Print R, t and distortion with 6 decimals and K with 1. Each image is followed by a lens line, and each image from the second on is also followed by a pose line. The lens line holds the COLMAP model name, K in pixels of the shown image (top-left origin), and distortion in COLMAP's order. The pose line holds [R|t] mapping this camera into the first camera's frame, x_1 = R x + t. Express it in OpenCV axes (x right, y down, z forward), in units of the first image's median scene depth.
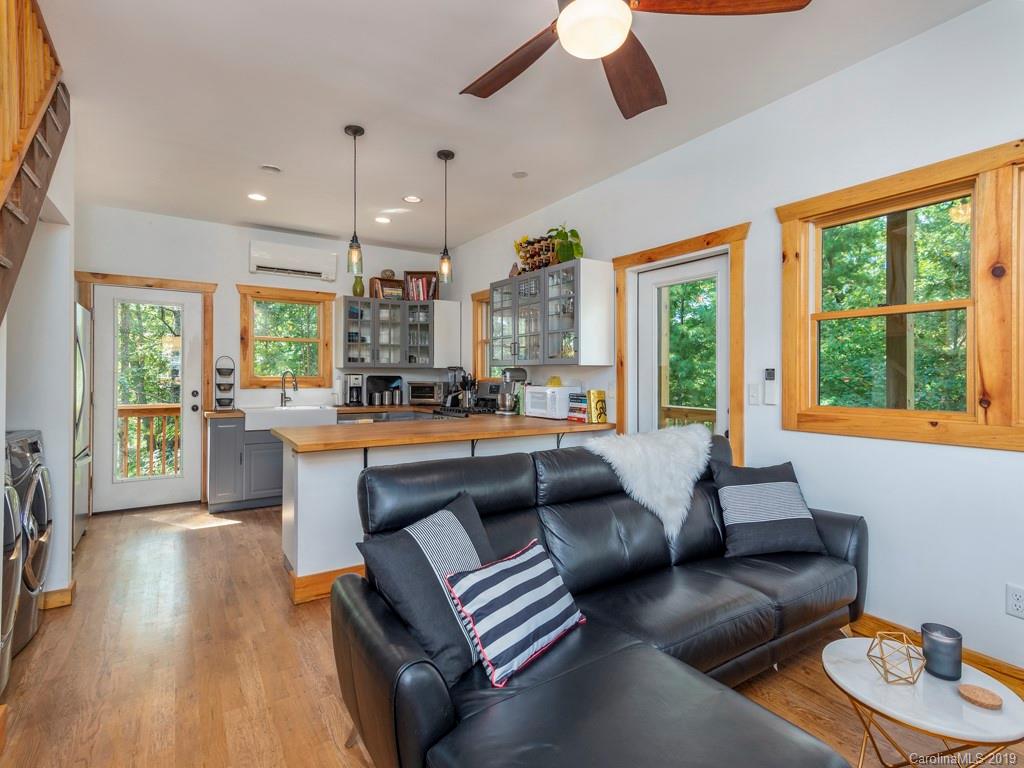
lens RADIAL K [[503.2, 0, 492.7], [0, 503.2, 372.7], [0, 0, 1]] dist [0.016621, -0.000505]
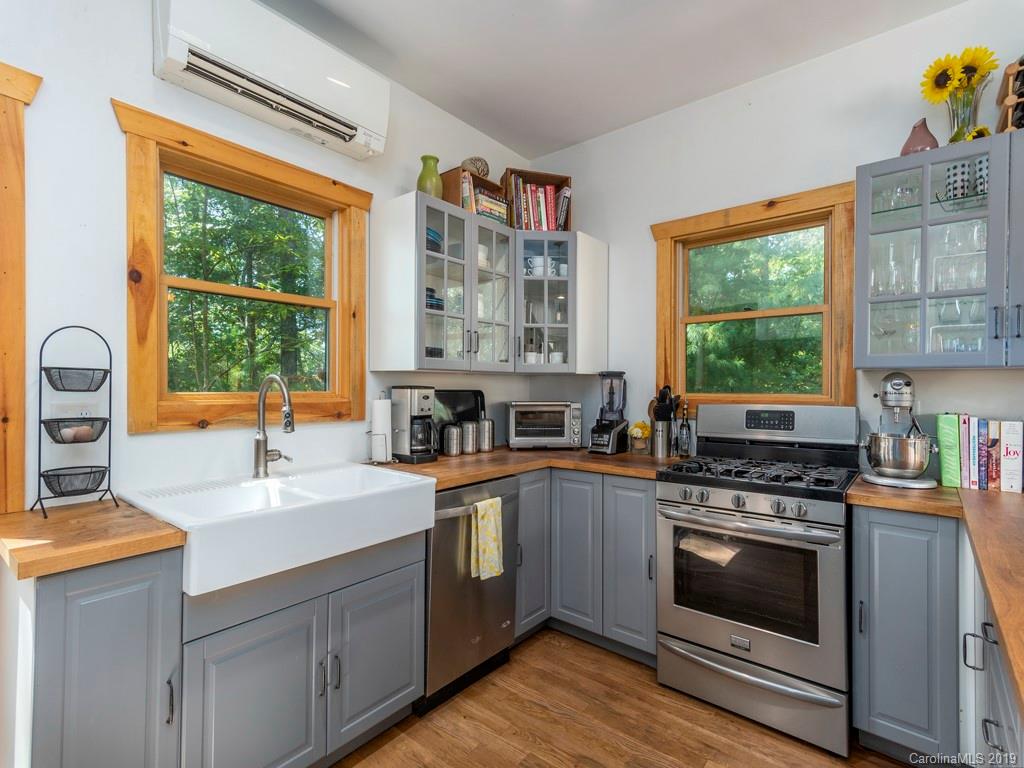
lens RADIAL K [[503.2, 0, 488.4], [0, 503.2, 388.4], [0, 0, 1]] dist [0.016621, -0.000505]
pose [[0.957162, -0.000735, 0.289550, -0.364163], [-0.001760, 0.999964, 0.008356, 0.000628], [-0.289546, -0.008507, 0.957126, 0.609733]]
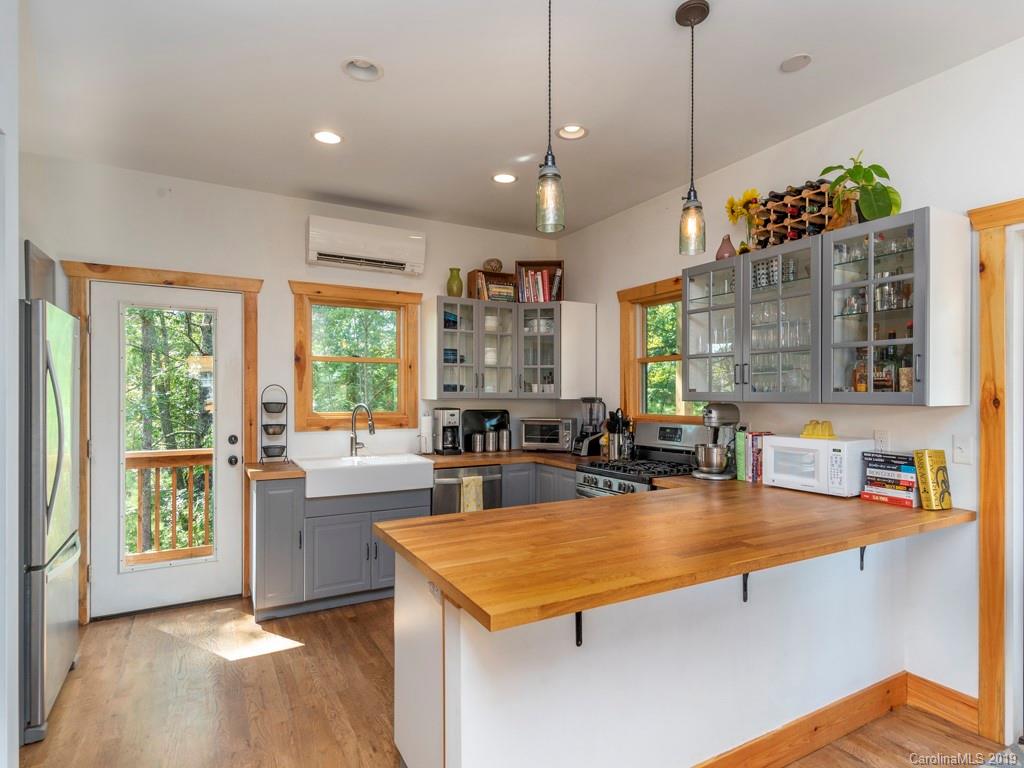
lens RADIAL K [[539.8, 0, 492.5], [0, 539.8, 395.4], [0, 0, 1]] dist [0.005146, 0.001269]
pose [[0.997730, -0.000610, -0.067336, -0.173943], [0.001062, 0.999977, 0.006677, -0.021596], [0.067330, -0.006733, 0.997708, 0.271664]]
